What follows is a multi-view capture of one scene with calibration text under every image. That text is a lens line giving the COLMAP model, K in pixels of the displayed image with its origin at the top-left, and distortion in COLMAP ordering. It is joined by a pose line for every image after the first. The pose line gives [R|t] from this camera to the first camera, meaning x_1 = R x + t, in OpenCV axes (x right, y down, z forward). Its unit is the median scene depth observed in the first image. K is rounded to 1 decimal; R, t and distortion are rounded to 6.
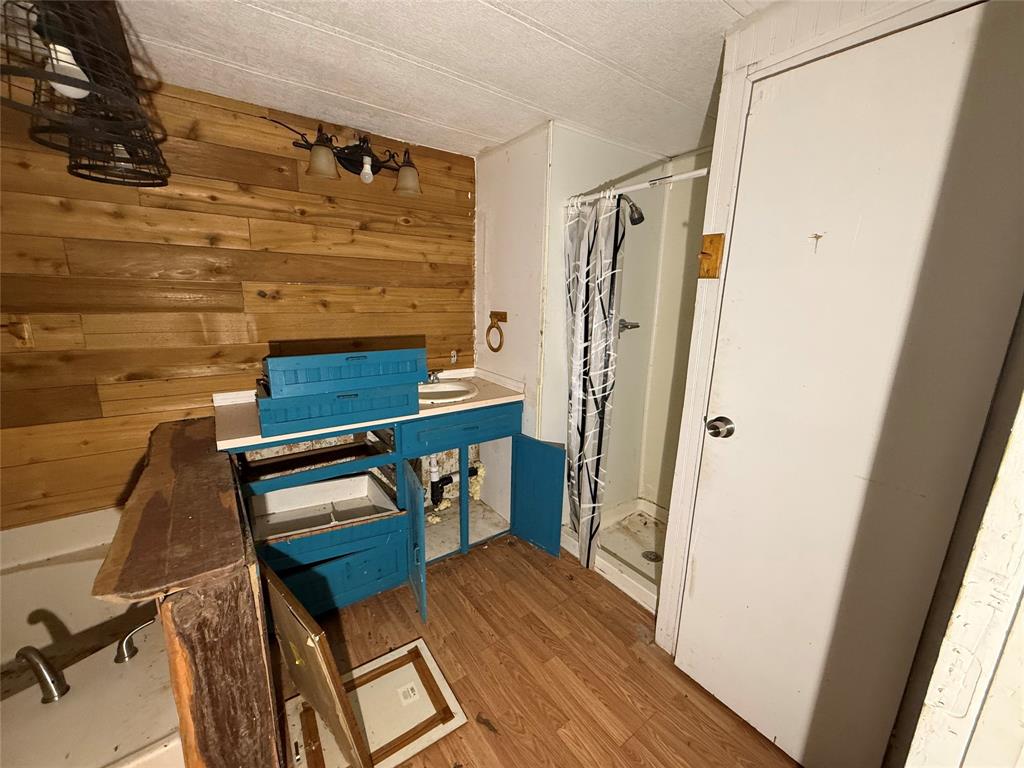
lens RADIAL K [[407.1, 0, 511.9], [0, 407.1, 386.7], [0, 0, 1]] dist [-0.000993, 0.000460]
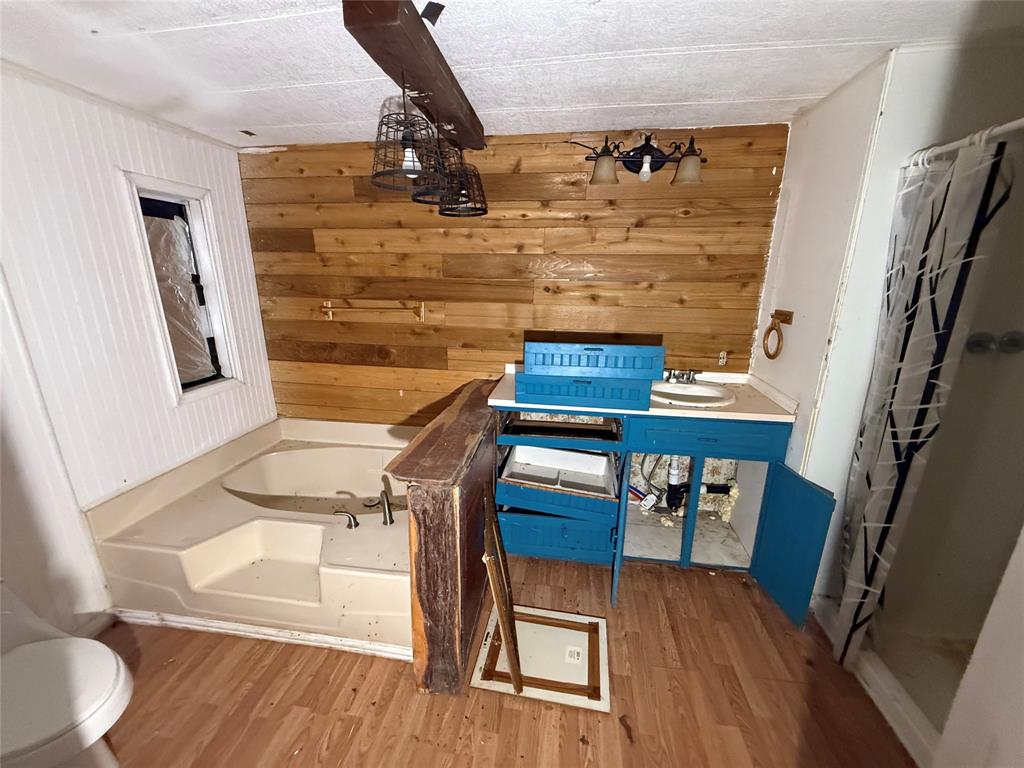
lens RADIAL K [[407.1, 0, 510.6], [0, 407.1, 387.4], [0, 0, 1]] dist [-0.000993, 0.000460]
pose [[0.712789, 0.172142, -0.679926, 0.195631], [-0.149708, 0.984414, 0.092287, -0.031412], [0.685215, 0.036010, 0.727450, 0.037084]]
